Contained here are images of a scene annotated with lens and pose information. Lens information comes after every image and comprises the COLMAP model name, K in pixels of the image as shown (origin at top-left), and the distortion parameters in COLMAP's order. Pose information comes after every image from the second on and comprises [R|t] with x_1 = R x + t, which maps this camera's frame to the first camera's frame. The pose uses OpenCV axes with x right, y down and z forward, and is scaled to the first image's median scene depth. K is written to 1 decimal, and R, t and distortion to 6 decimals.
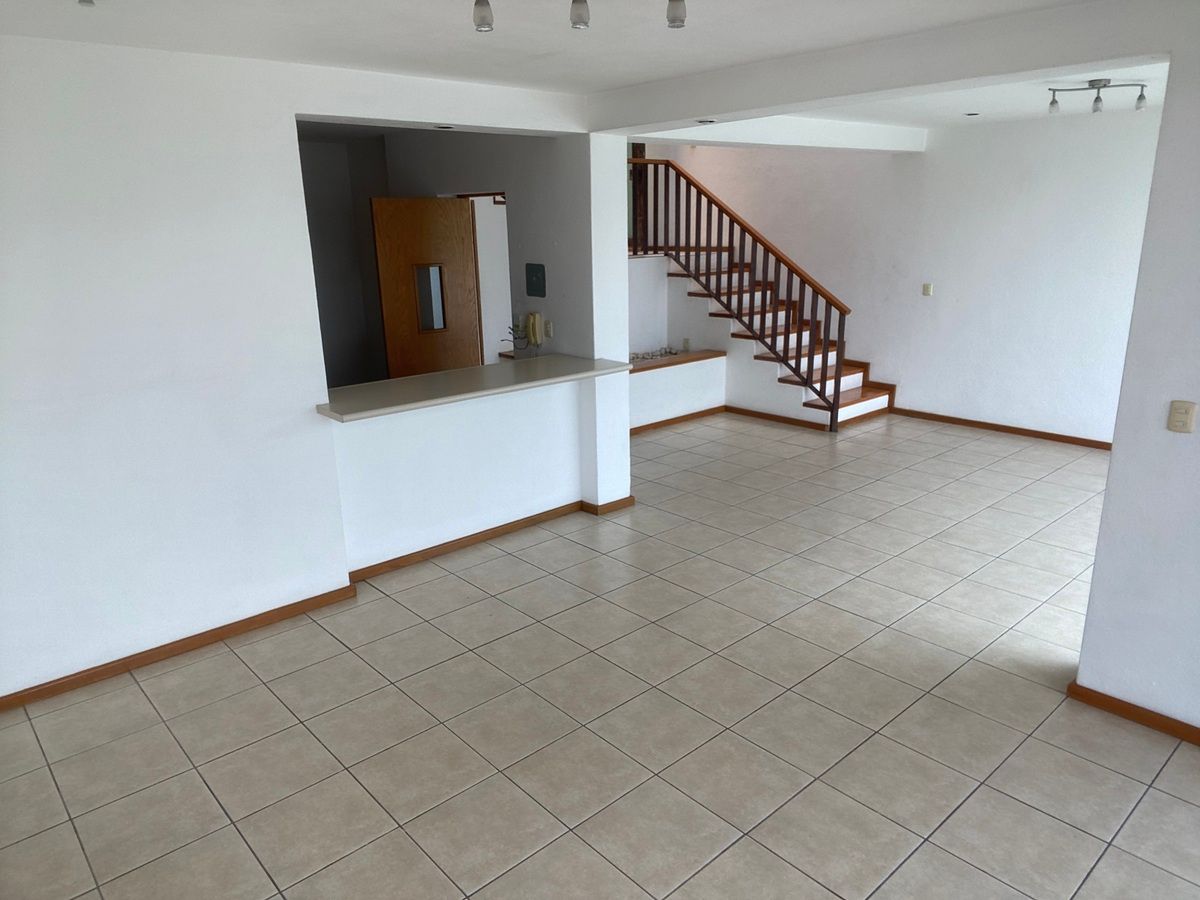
lens RADIAL K [[827.1, 0, 598.8], [0, 827.1, 449.5], [0, 0, 1]] dist [0.044239, 0.001000]
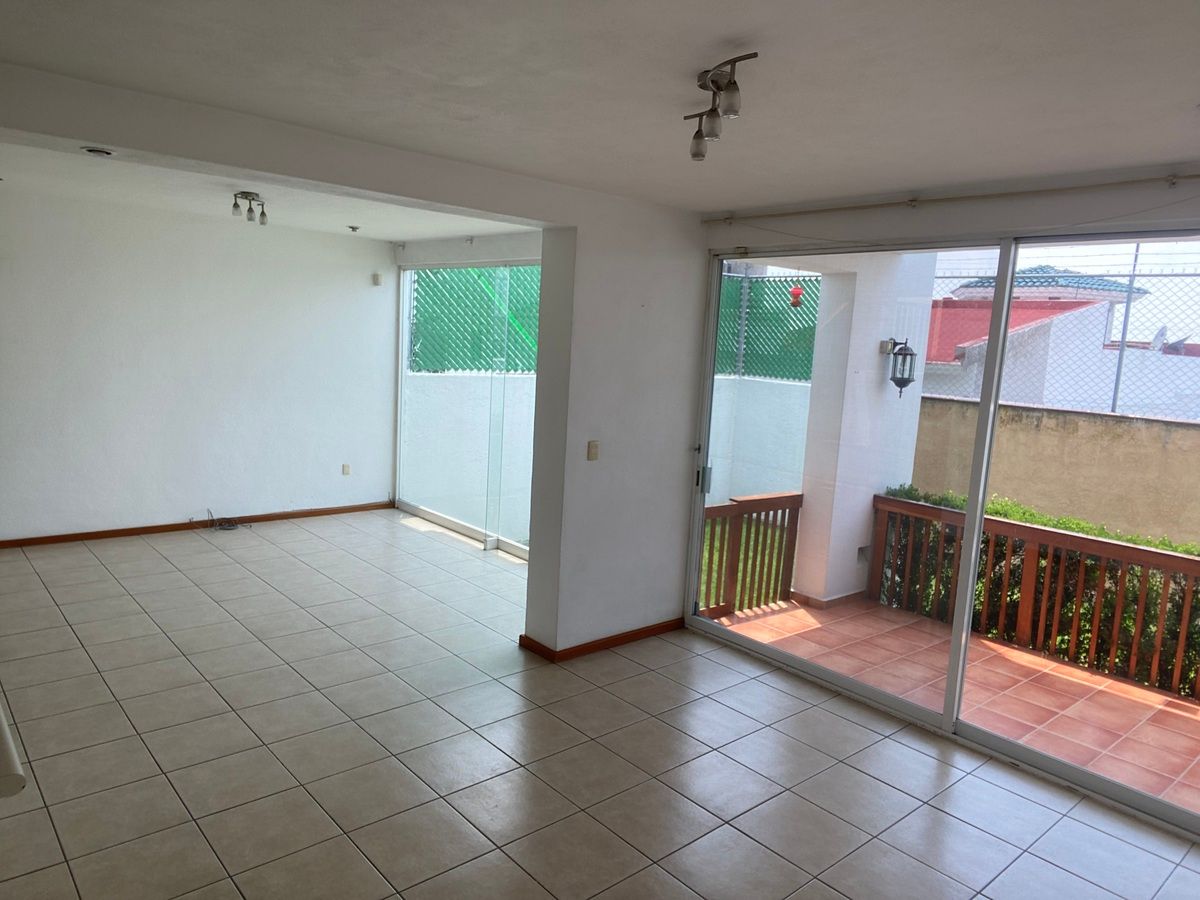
lens RADIAL K [[827.1, 0, 600.5], [0, 827.1, 455.3], [0, 0, 1]] dist [0.044239, 0.001000]
pose [[-0.001363, -0.124685, 0.992195, -0.442943], [0.214567, 0.969051, 0.122071, -0.111428], [-0.976708, 0.213059, 0.025432, 0.482961]]
